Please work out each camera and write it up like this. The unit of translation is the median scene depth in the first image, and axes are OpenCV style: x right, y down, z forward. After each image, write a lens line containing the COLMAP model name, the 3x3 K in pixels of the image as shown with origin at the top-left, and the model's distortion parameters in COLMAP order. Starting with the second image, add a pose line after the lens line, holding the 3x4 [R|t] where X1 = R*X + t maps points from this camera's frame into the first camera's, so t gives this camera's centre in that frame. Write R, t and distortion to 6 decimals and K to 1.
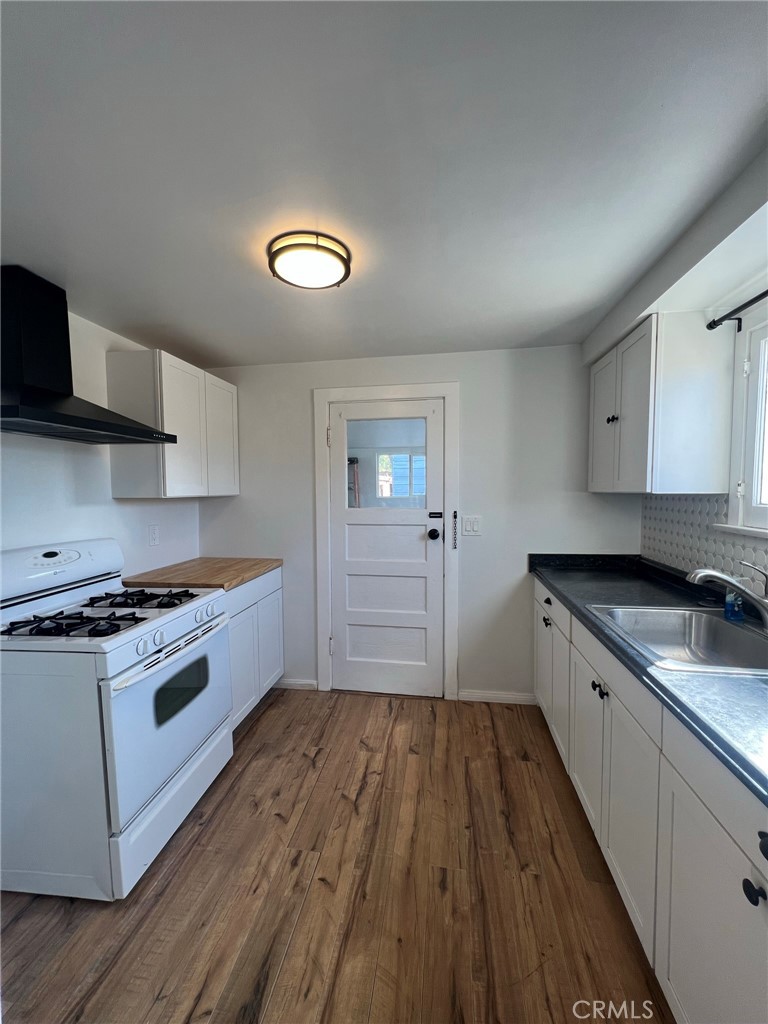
lens RADIAL K [[408.1, 0, 383.4], [0, 408.1, 510.1], [0, 0, 1]] dist [0.000549, 0.000534]
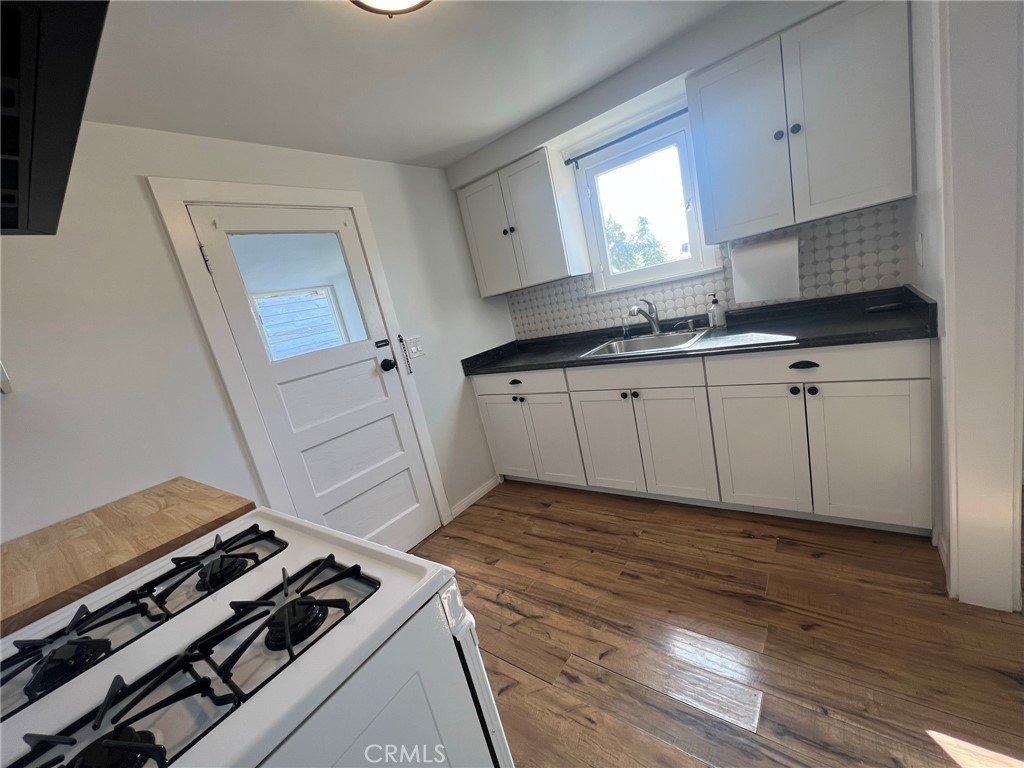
lens RADIAL K [[408.1, 0, 516.9], [0, 408.1, 379.9], [0, 0, 1]] dist [0.000549, 0.000534]
pose [[0.470149, -0.264597, 0.841991, -0.681504], [0.255462, 0.953963, 0.157141, 0.031365], [-0.844807, 0.141217, 0.516099, 0.416855]]
